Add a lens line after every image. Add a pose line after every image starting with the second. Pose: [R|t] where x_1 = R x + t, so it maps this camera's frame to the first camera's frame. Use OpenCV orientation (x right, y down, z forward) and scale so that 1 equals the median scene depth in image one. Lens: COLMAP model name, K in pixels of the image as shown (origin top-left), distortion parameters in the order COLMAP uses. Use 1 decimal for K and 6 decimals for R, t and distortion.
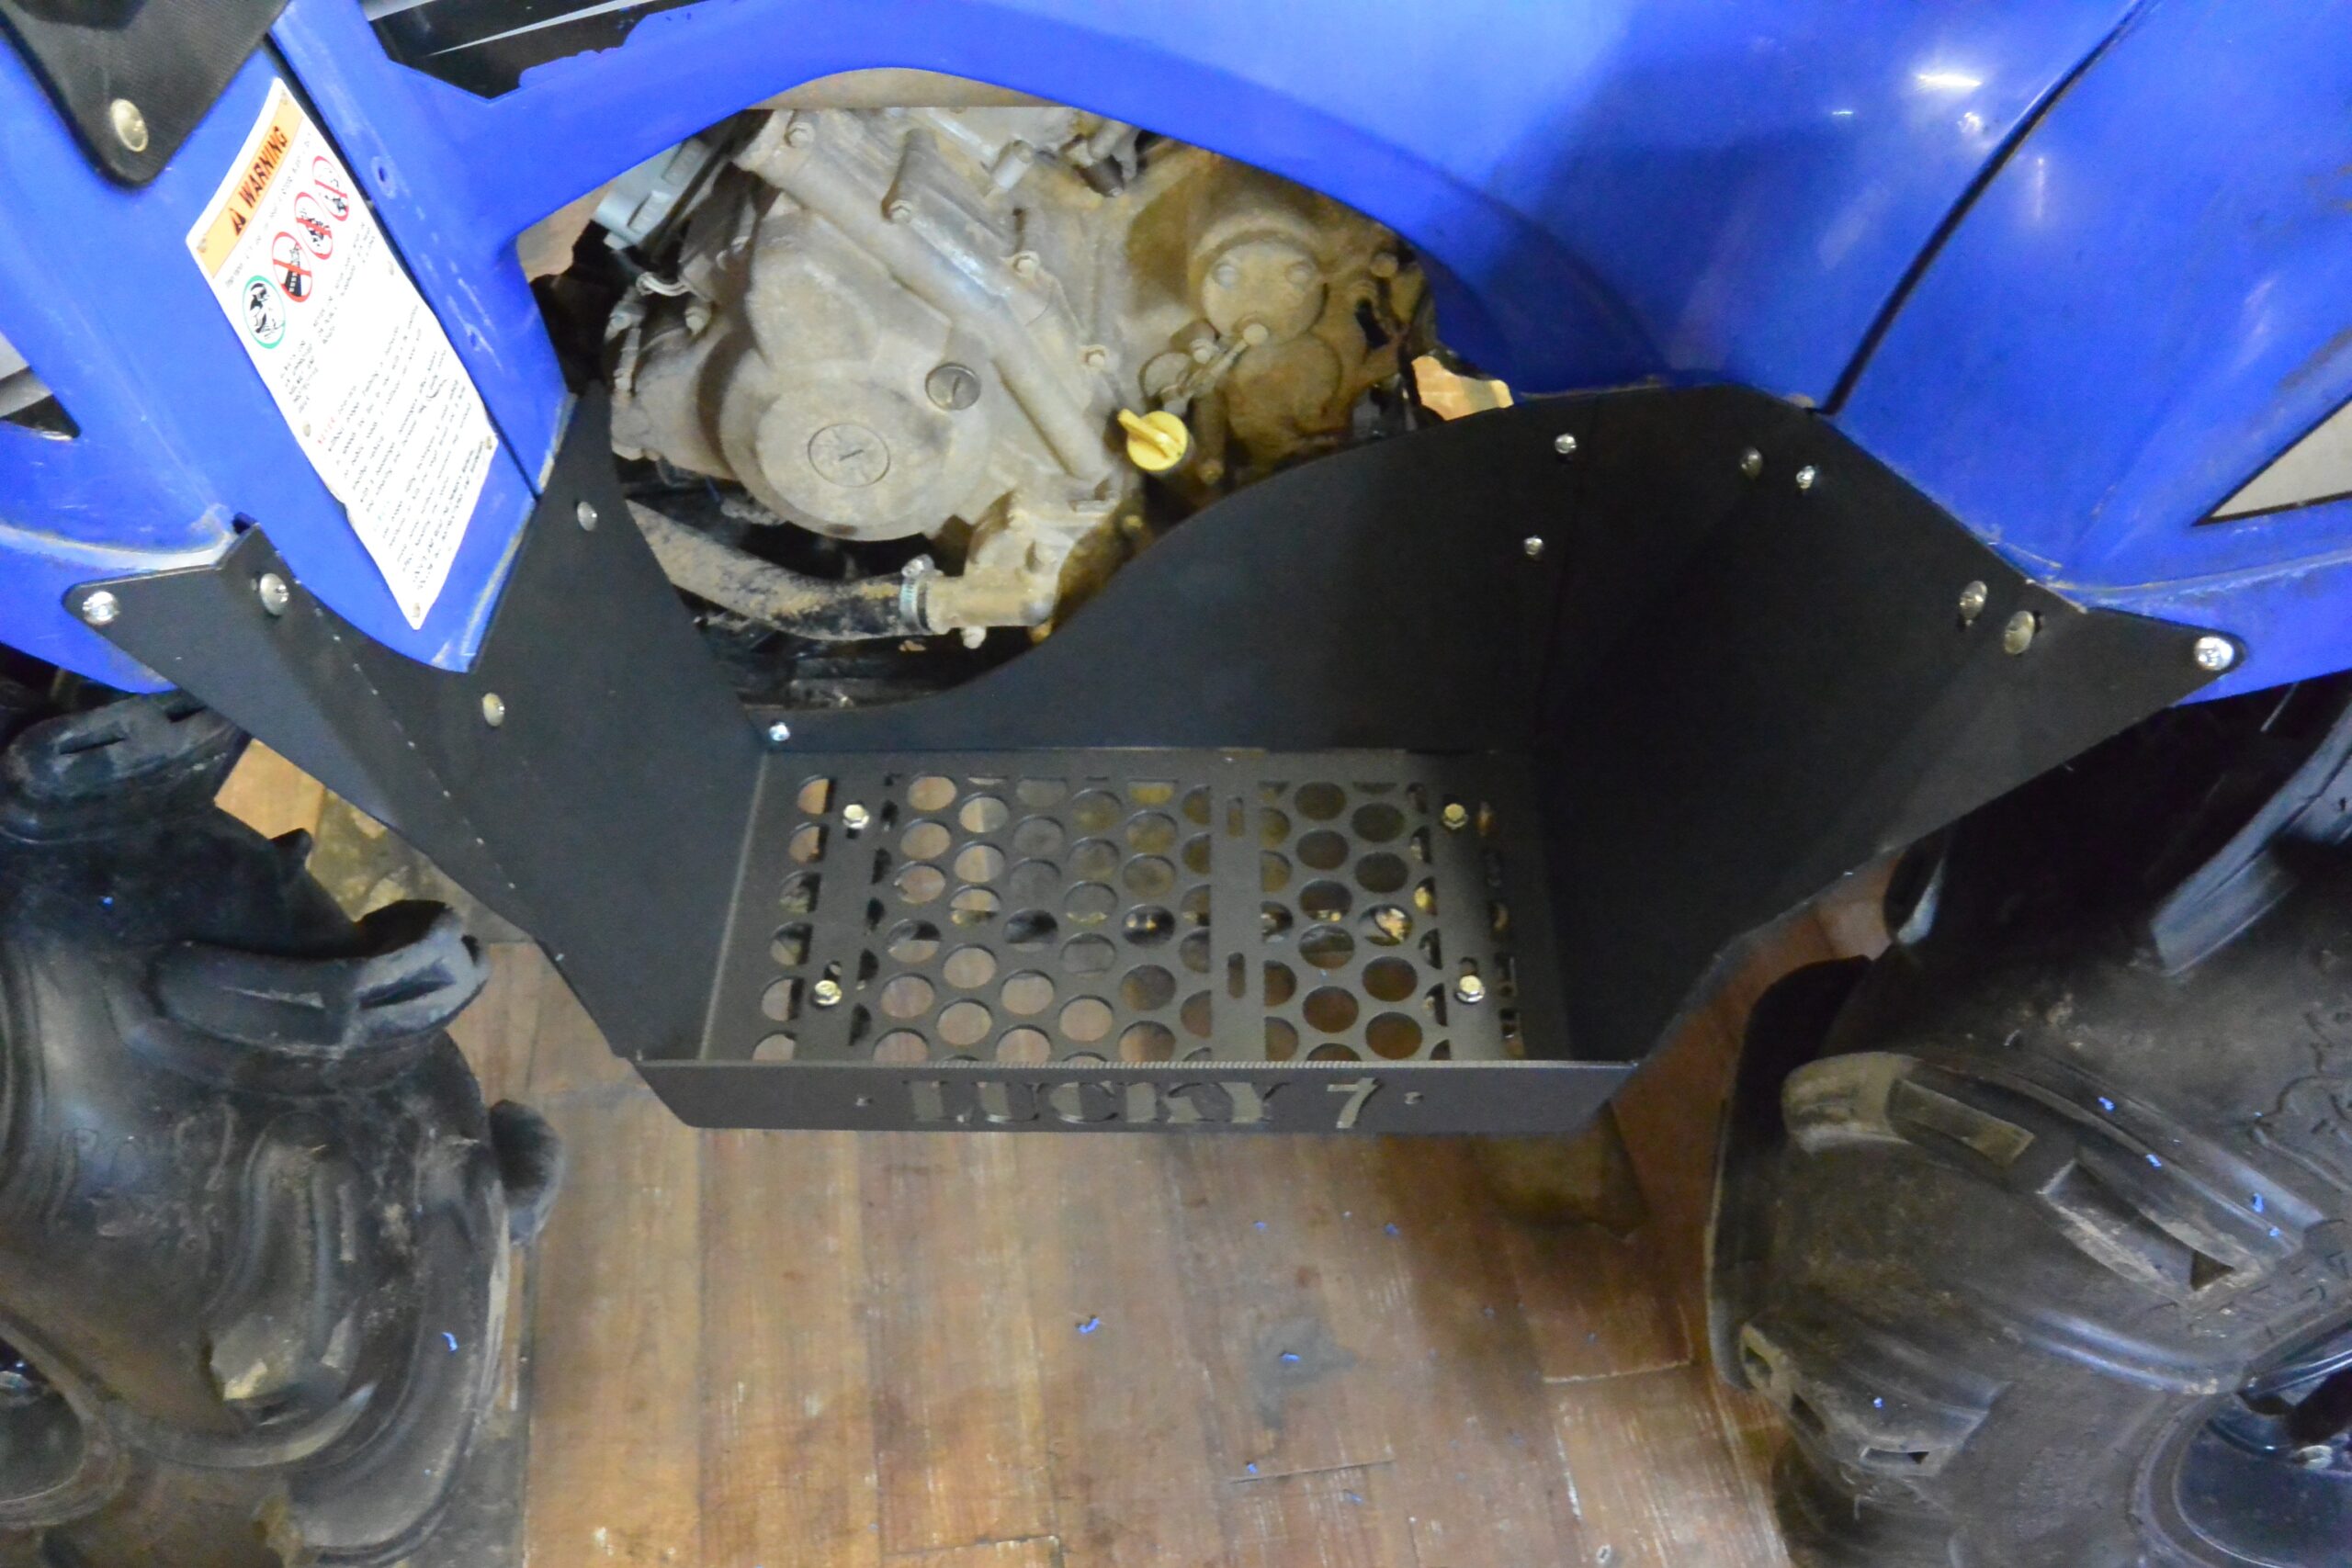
lens RADIAL K [[2026.3, 0, 1159.8], [0, 2026.3, 759.3], [0, 0, 1]] dist [-0.153900, 0.094427]
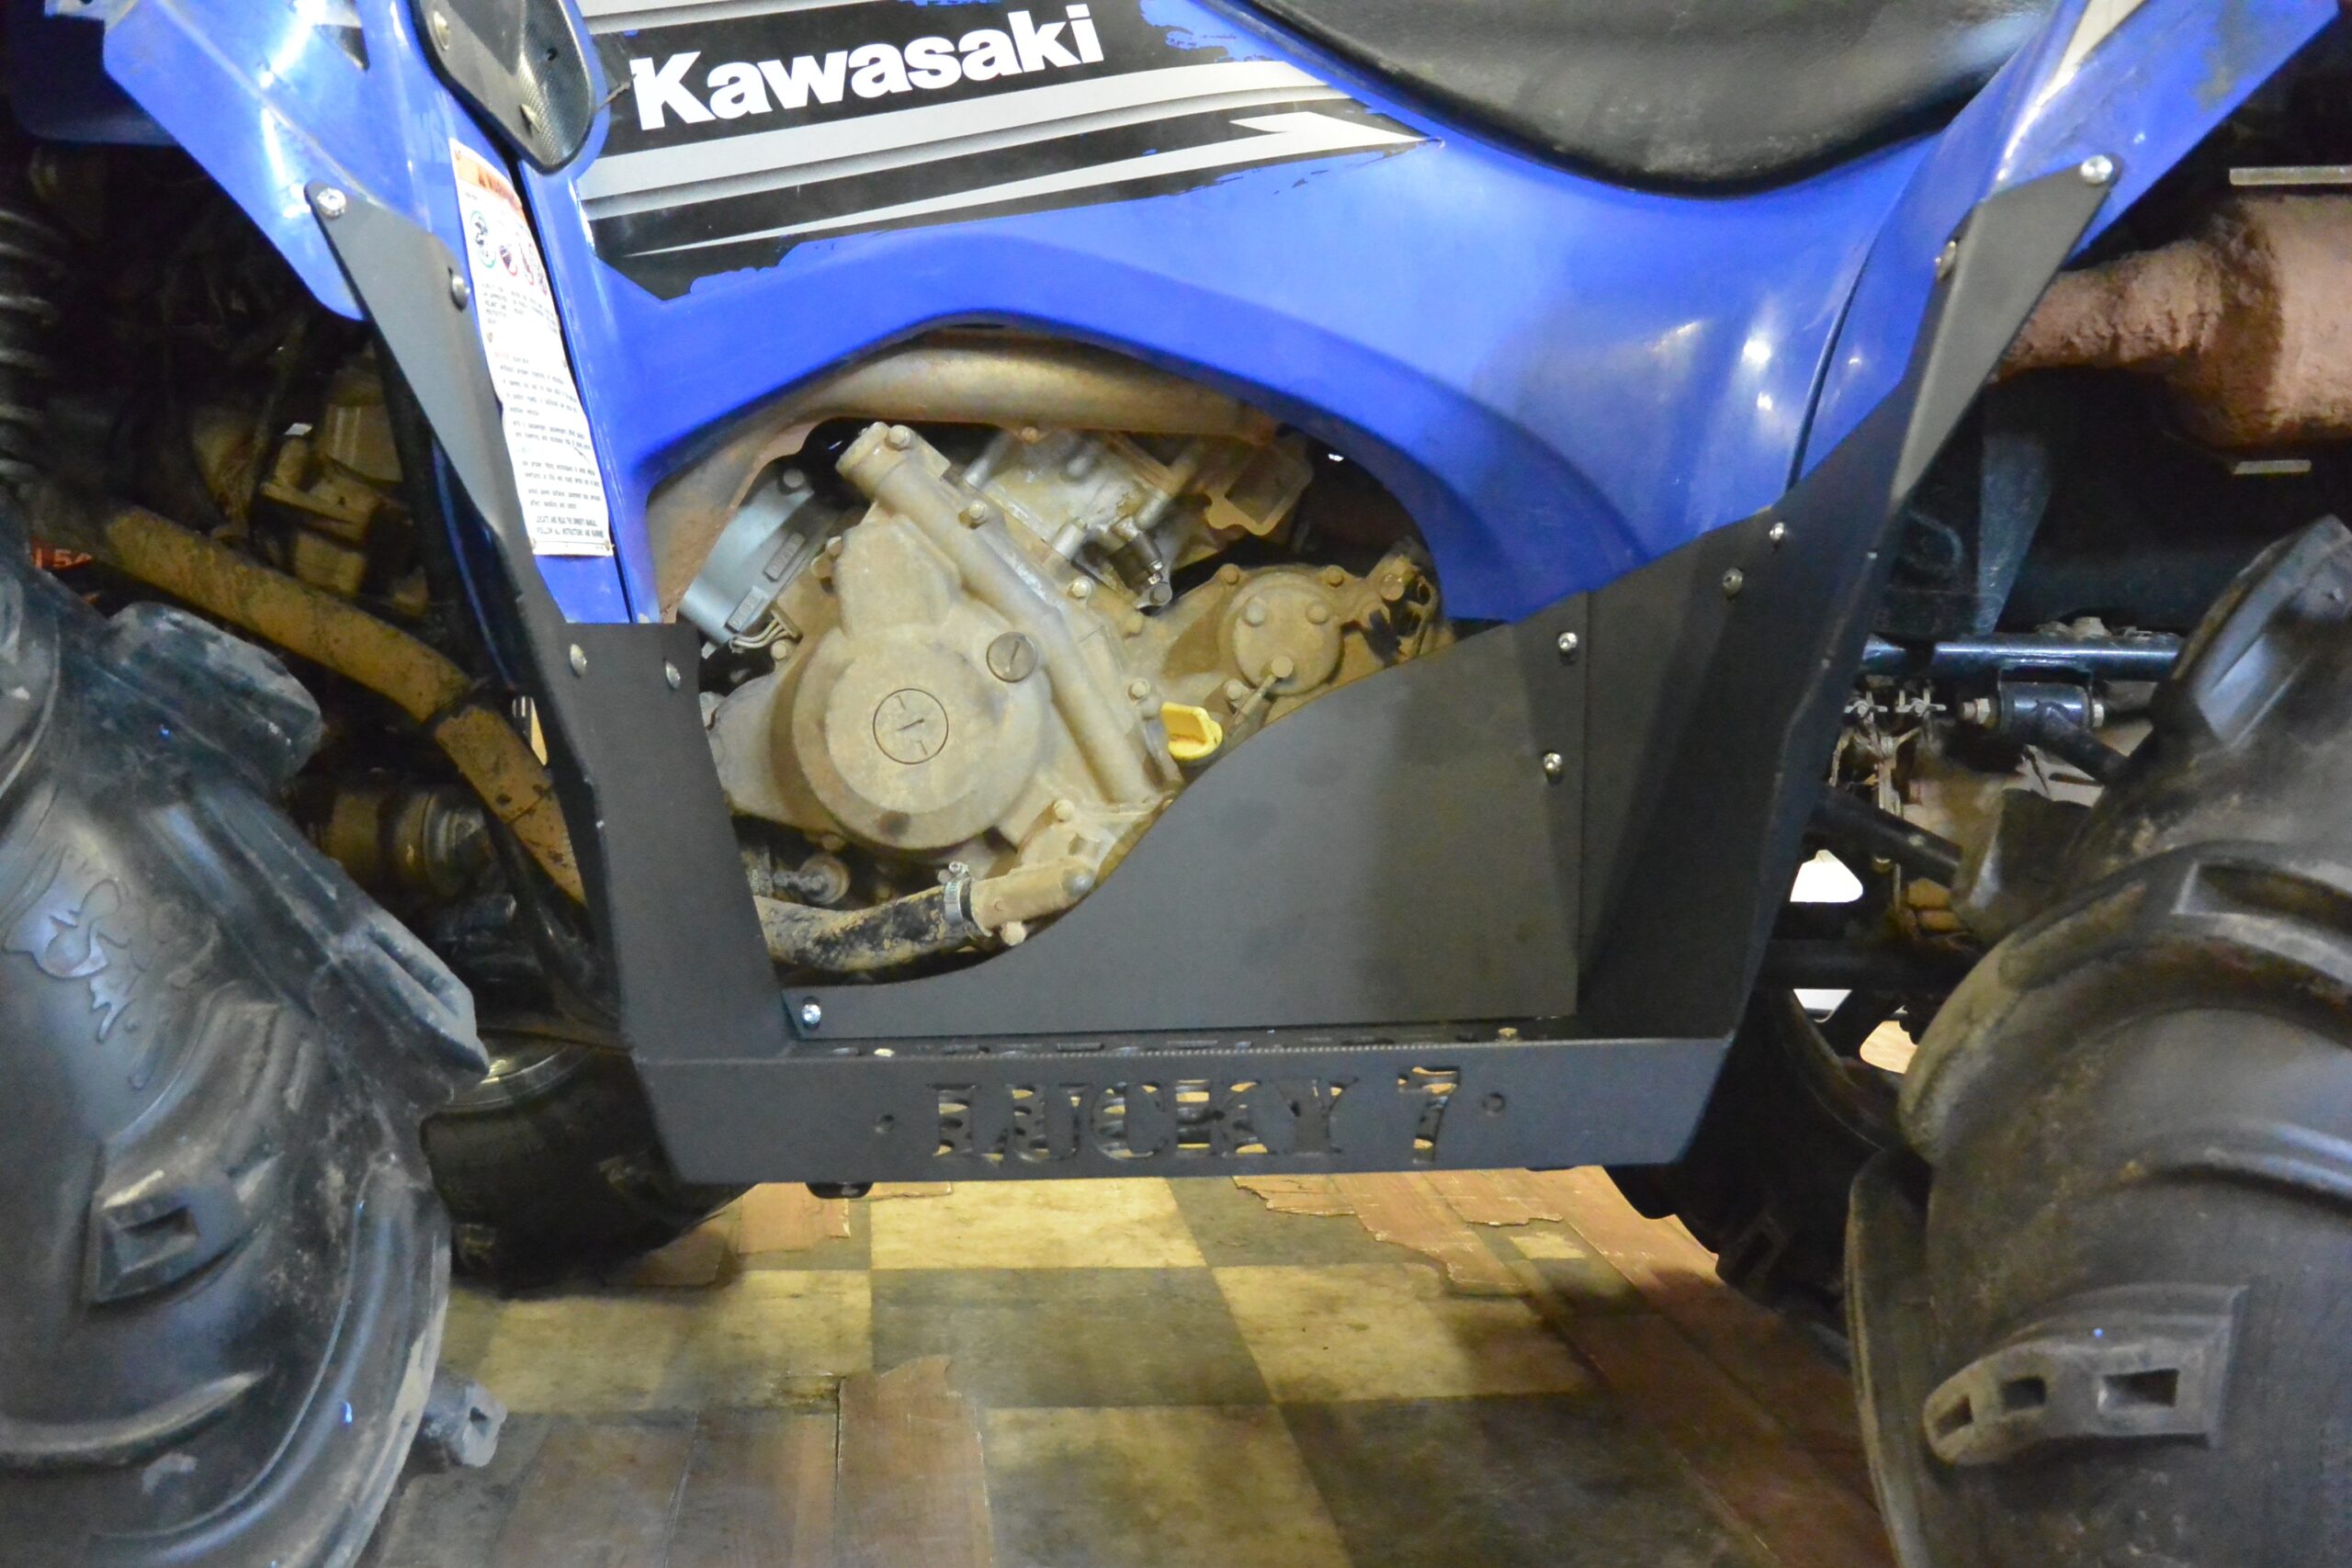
lens RADIAL K [[2026.3, 0, 1159.8], [0, 2026.3, 759.3], [0, 0, 1]] dist [-0.153900, 0.094427]
pose [[0.999983, 0.001165, 0.005688, -0.026951], [0.002891, 0.749677, -0.661797, 0.583598], [-0.005035, 0.661802, 0.749661, 0.198034]]
